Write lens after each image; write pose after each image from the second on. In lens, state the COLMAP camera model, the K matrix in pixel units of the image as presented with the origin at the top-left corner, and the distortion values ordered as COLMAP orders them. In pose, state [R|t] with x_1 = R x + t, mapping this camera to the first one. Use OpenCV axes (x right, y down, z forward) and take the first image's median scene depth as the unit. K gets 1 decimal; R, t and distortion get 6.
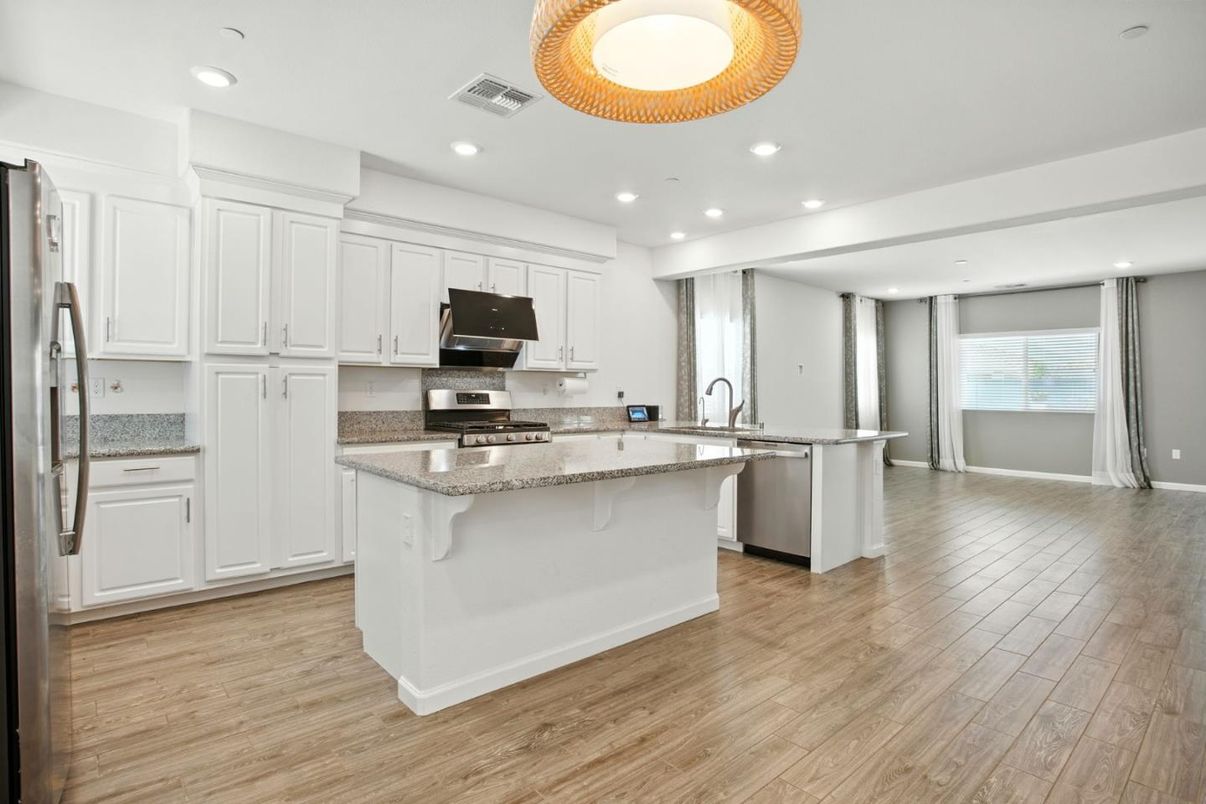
lens RADIAL K [[616.5, 0, 594.1], [0, 616.5, 395.0], [0, 0, 1]] dist [-0.050207, 0.013777]
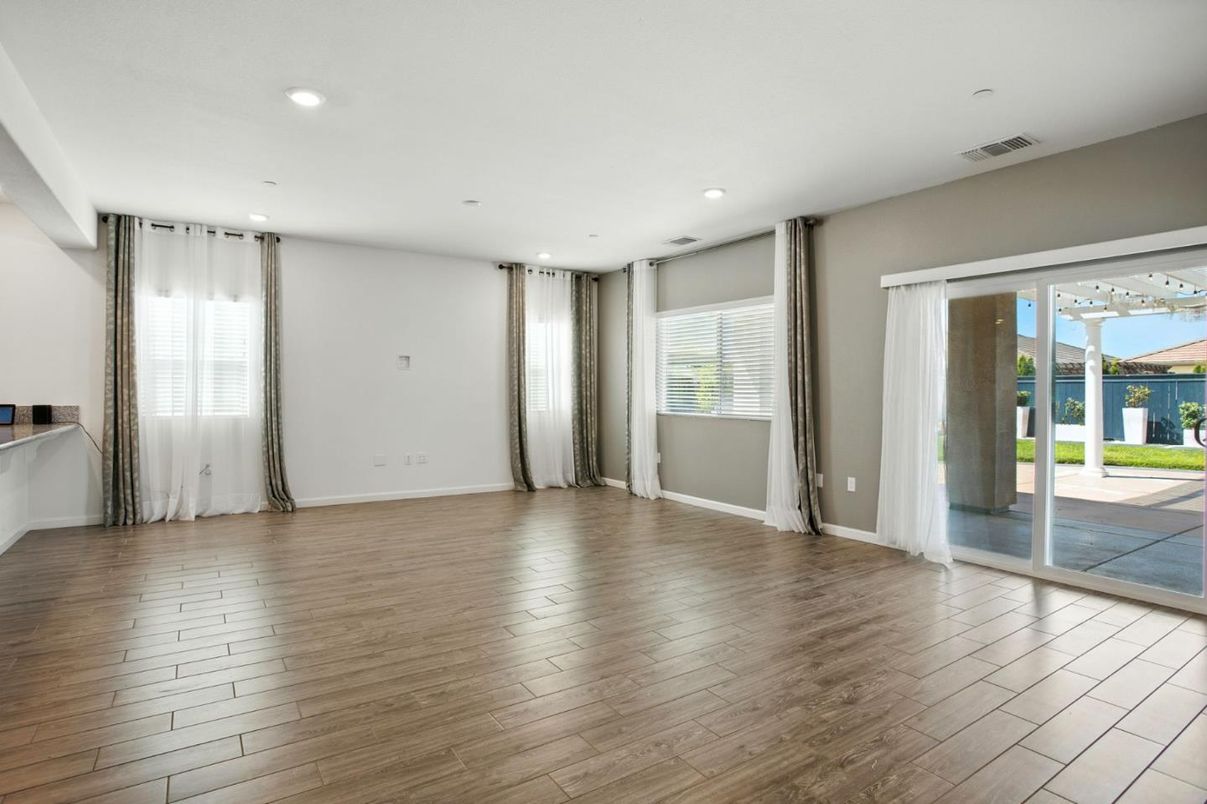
lens RADIAL K [[617.0, 0, 603.0], [0, 617.0, 402.6], [0, 0, 1]] dist [-0.050207, 0.013777]
pose [[0.991879, 0.003829, -0.127127, 0.736247], [-0.002465, 0.999938, 0.010890, 0.002536], [0.127161, -0.010488, 0.991827, 0.277777]]
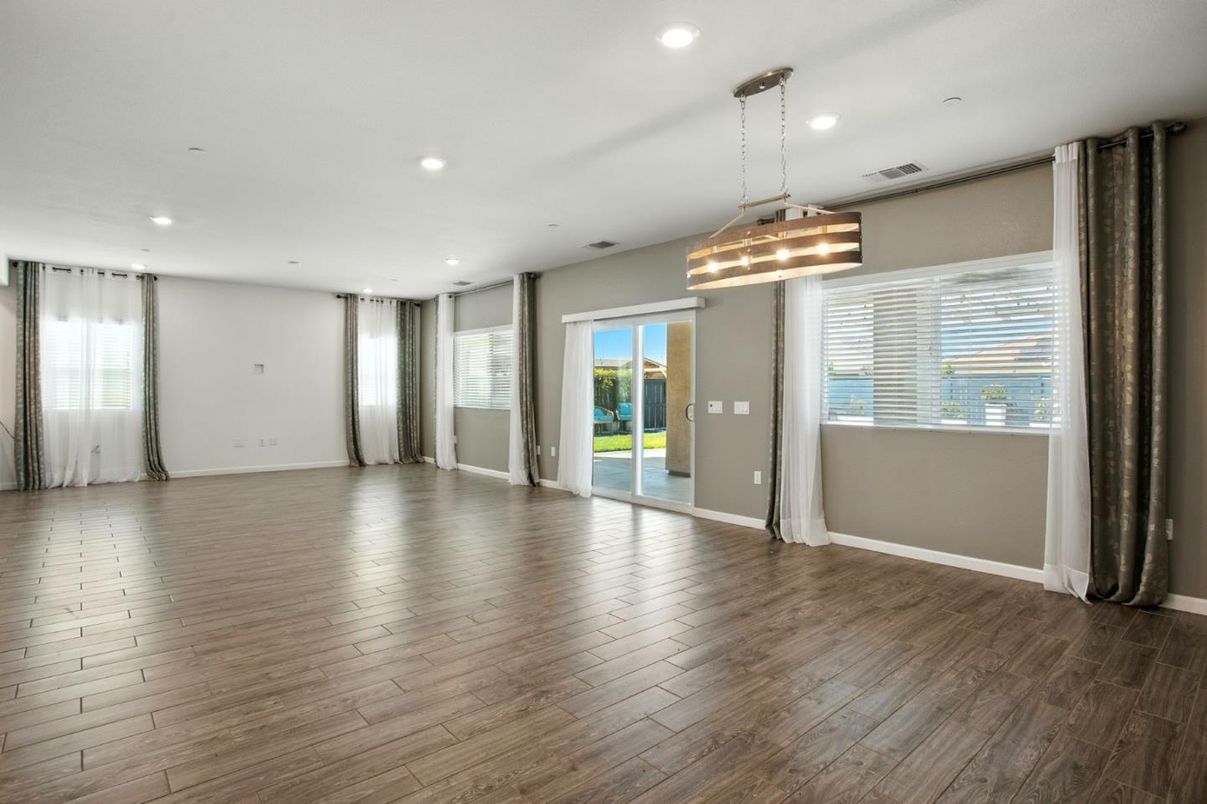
lens RADIAL K [[617.0, 0, 609.9], [0, 617.0, 398.6], [0, 0, 1]] dist [-0.050207, 0.013777]
pose [[0.999985, -0.000797, -0.005327, 1.006109], [0.000826, 0.999984, 0.005508, 0.005078], [0.005322, -0.005512, 0.999971, -0.026899]]
